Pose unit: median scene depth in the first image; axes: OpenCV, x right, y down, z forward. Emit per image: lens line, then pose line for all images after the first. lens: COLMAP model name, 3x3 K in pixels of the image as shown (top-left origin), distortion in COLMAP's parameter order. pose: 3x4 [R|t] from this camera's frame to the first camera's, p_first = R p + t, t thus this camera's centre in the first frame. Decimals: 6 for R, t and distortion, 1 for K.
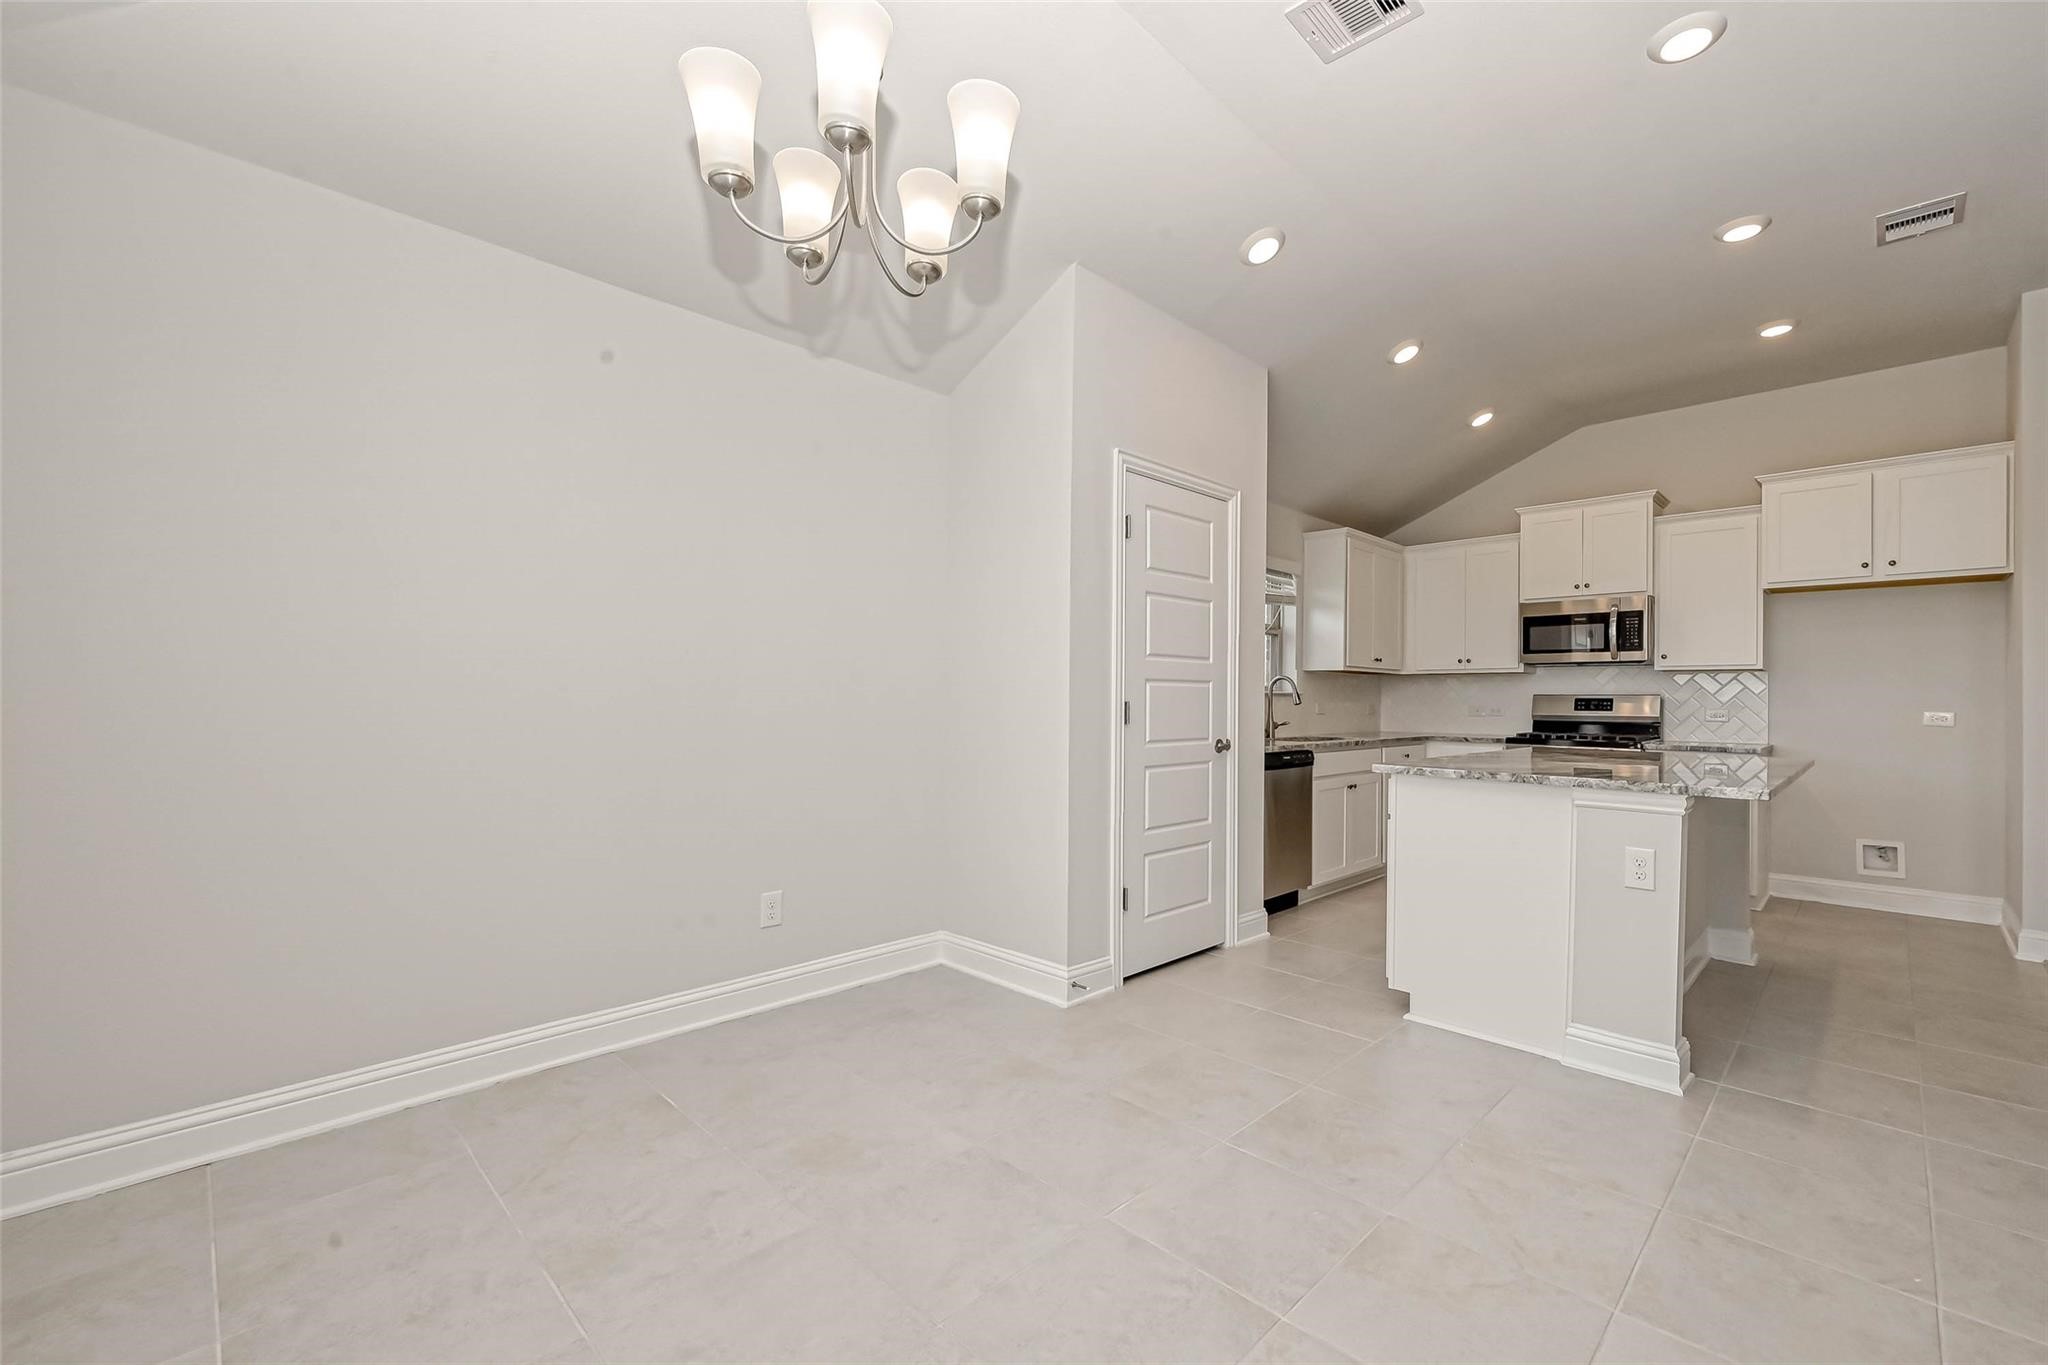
lens RADIAL K [[854.5, 0, 1098.6], [0, 854.5, 694.1], [0, 0, 1]] dist [-0.000910, 0.000038]
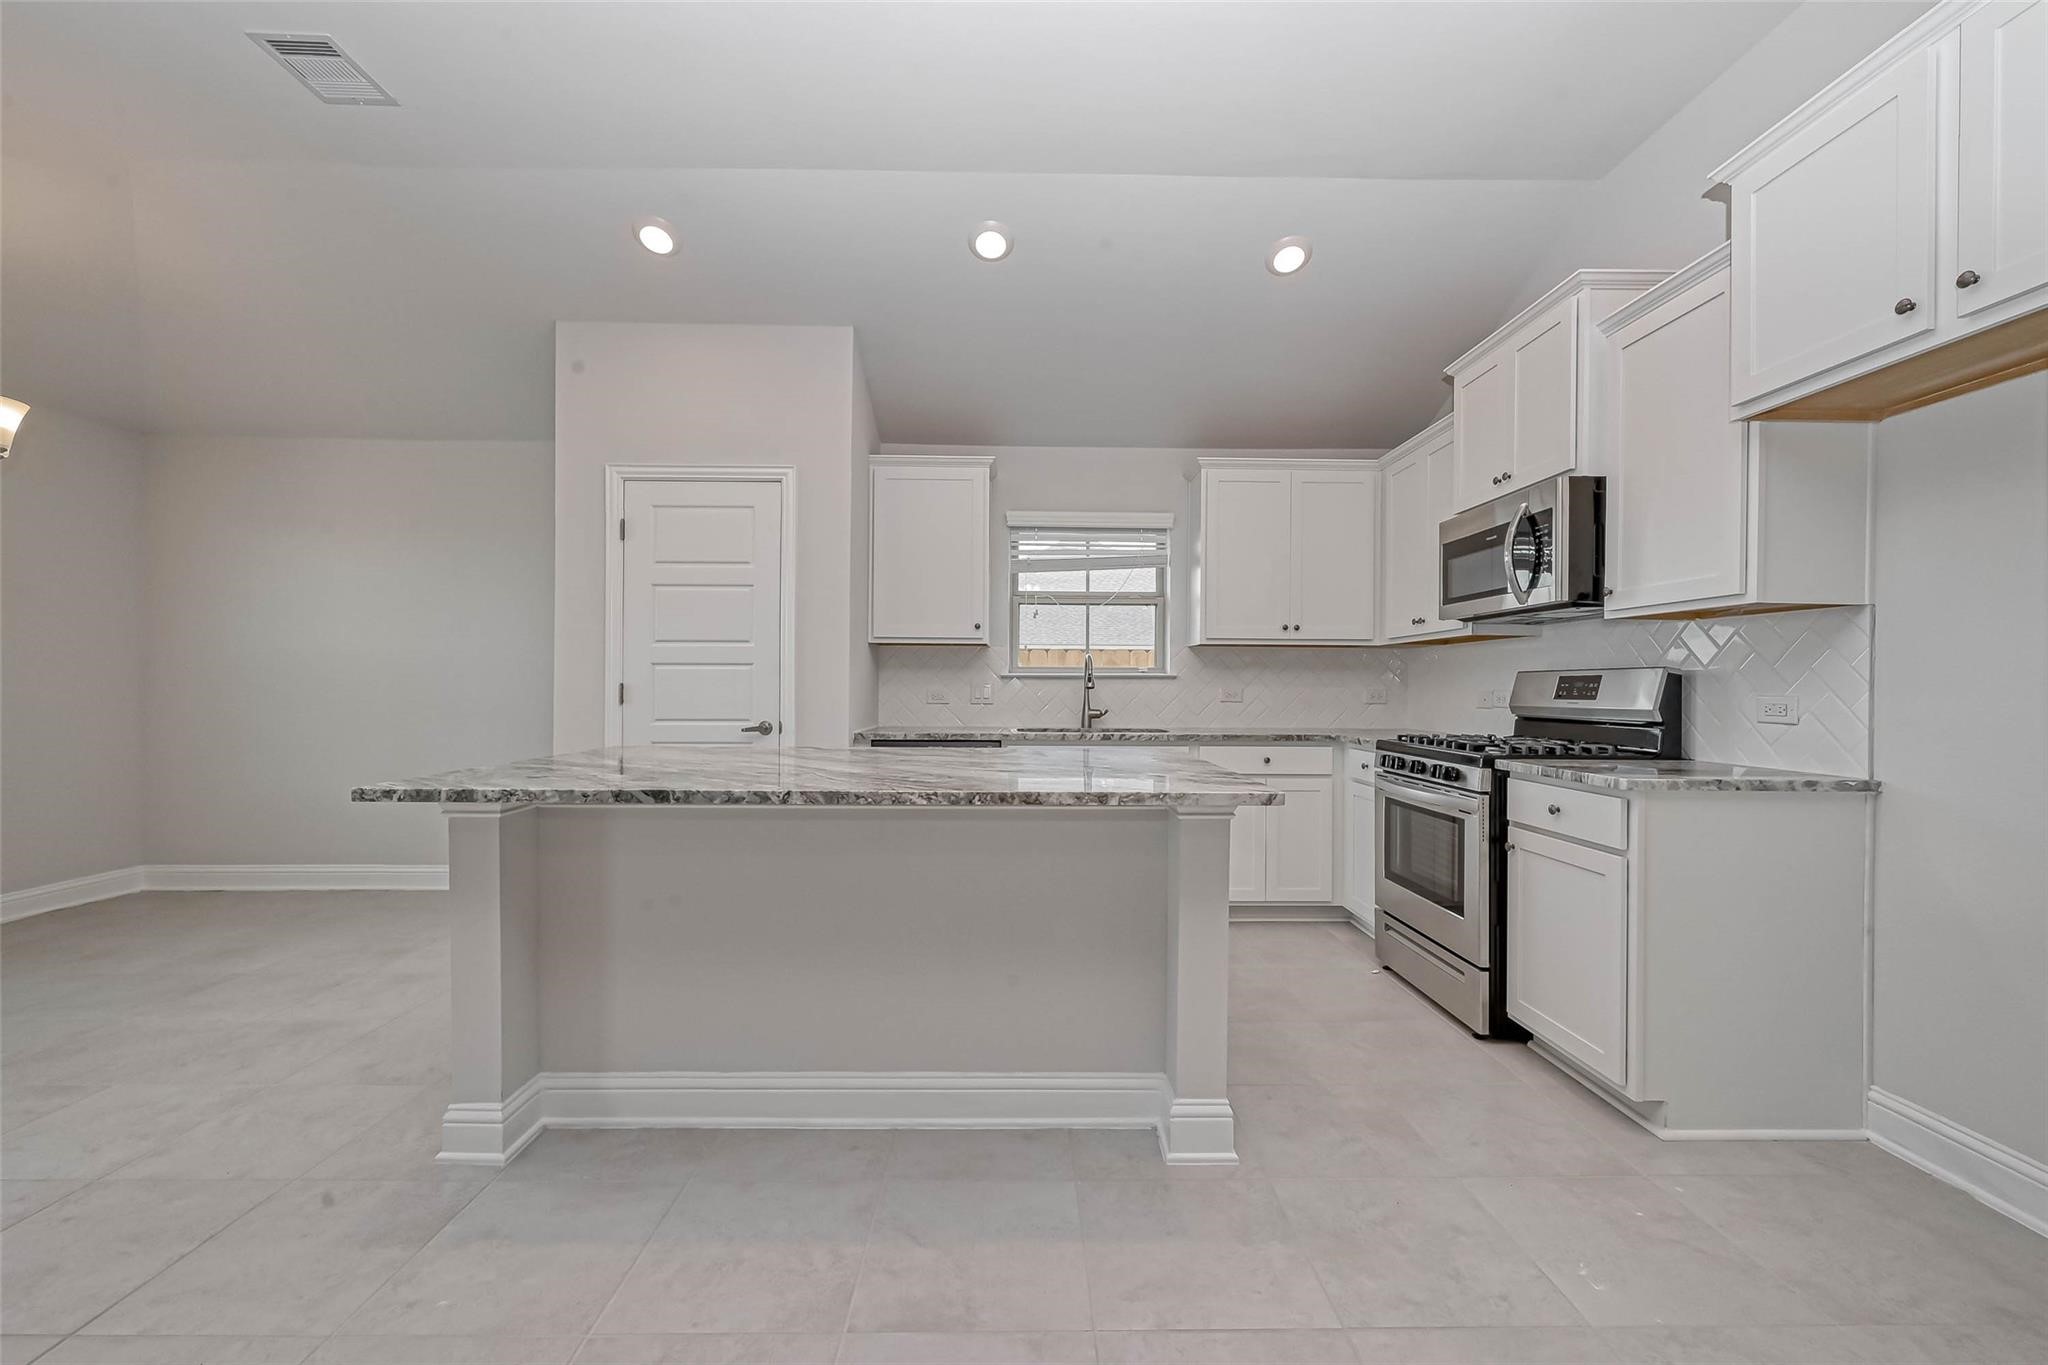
lens RADIAL K [[812.6, 0, 1028.3], [0, 812.6, 690.1], [0, 0, 1]] dist [-0.002409, 0.000017]
pose [[0.688347, -0.001839, -0.725379, 0.774713], [0.004511, 0.999988, 0.001745, 0.012055], [0.725367, -0.004473, 0.688347, 0.419413]]
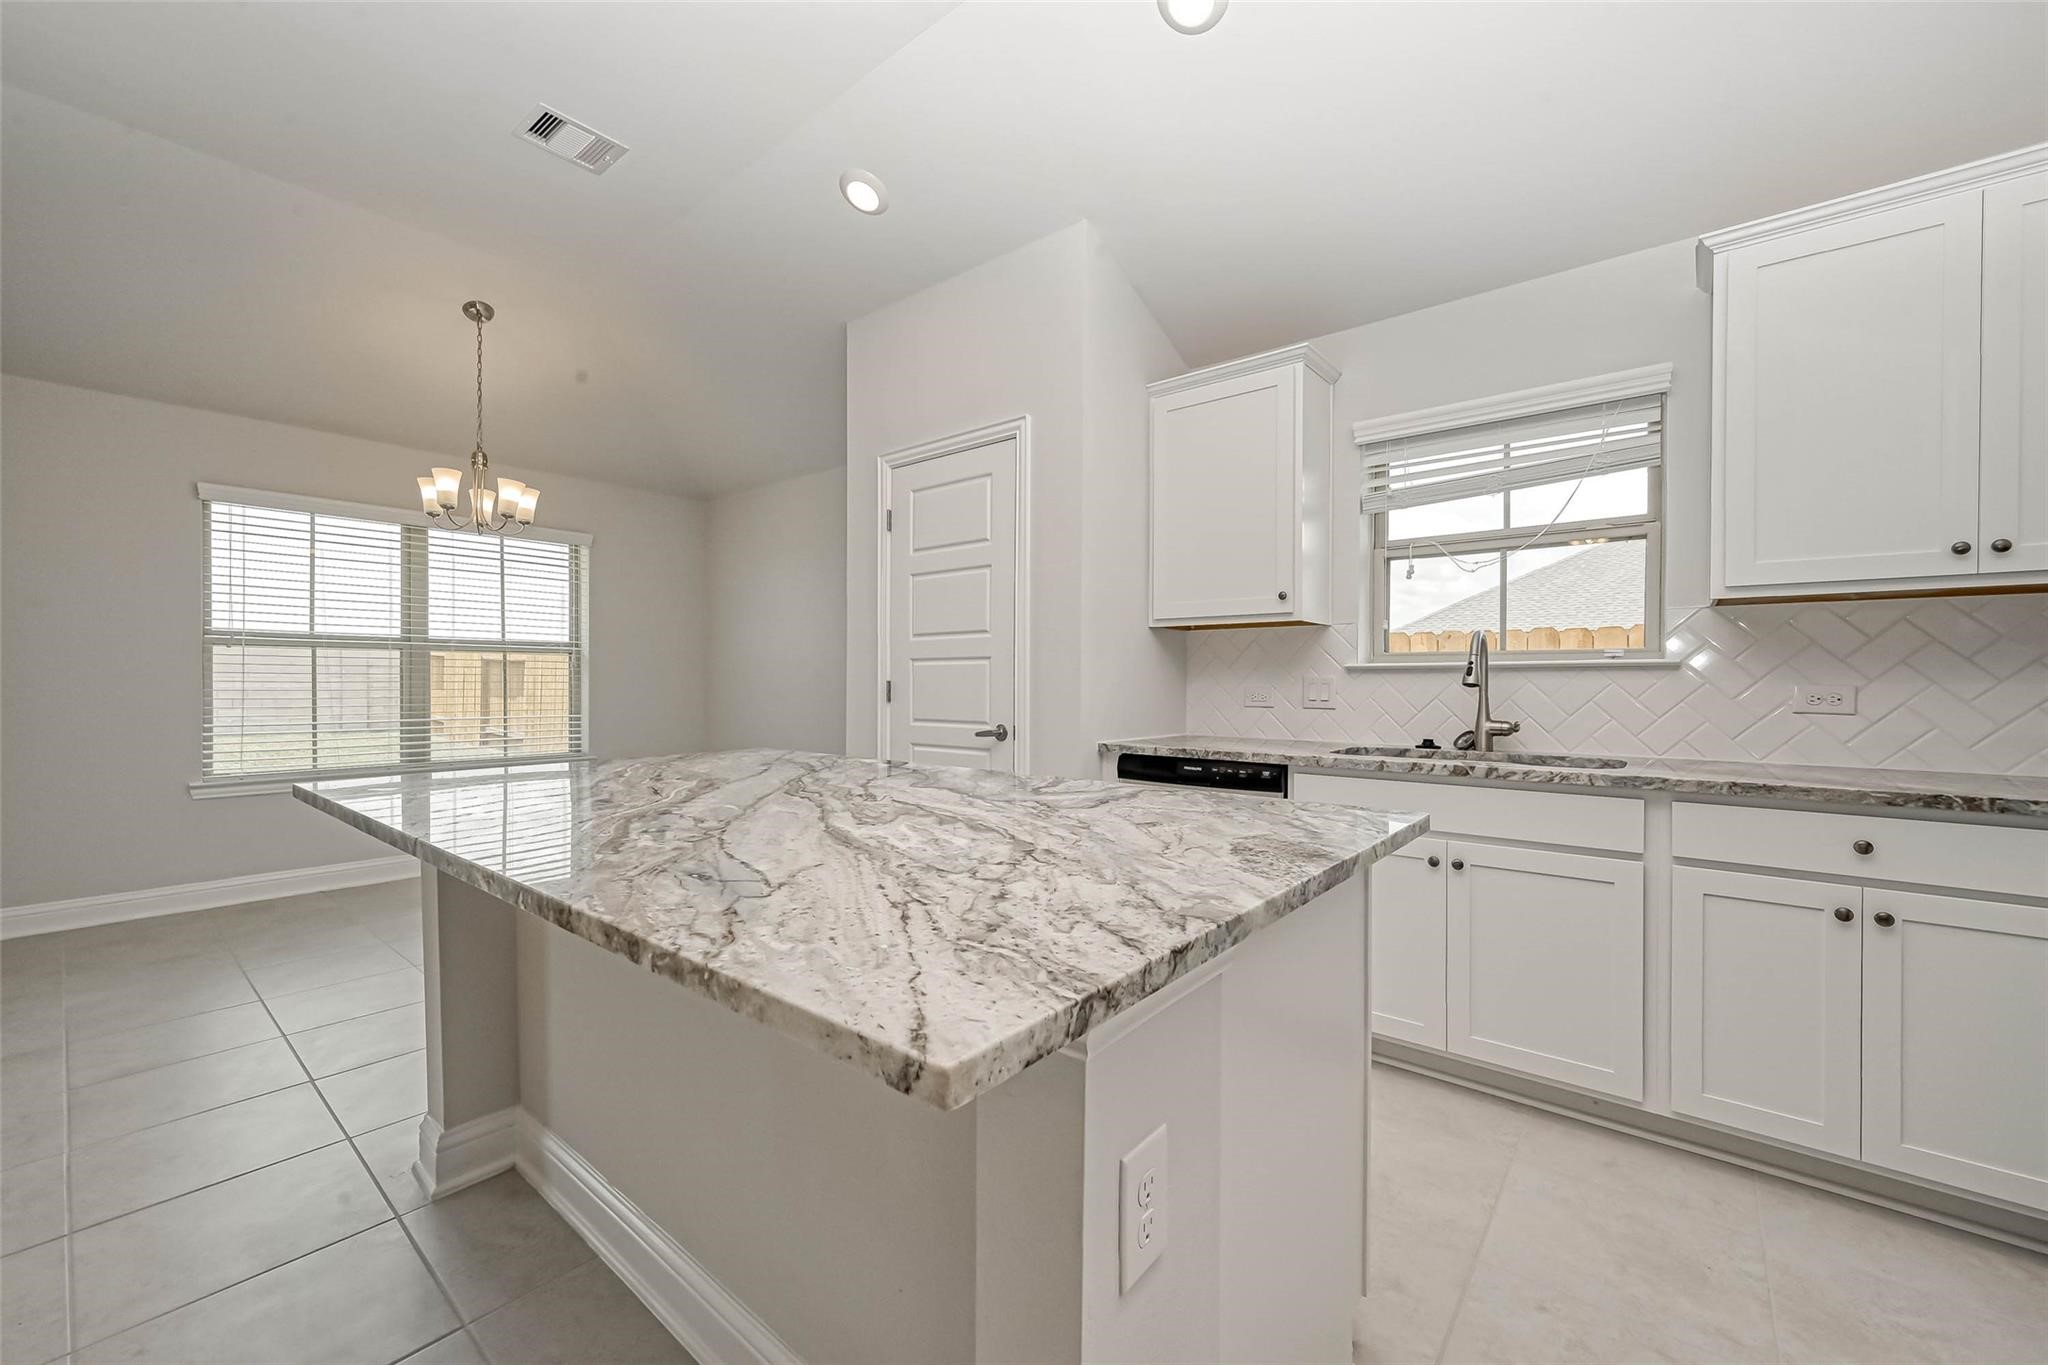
lens RADIAL K [[813.8, 0, 1024.0], [0, 813.8, 682.5], [0, 0, 1]] dist [-0.001794, -0.000007]
pose [[0.045631, -0.008395, -0.998923, 0.701195], [0.002171, 0.999963, -0.008305, 0.013331], [0.998956, -0.001789, 0.045648, 0.729581]]
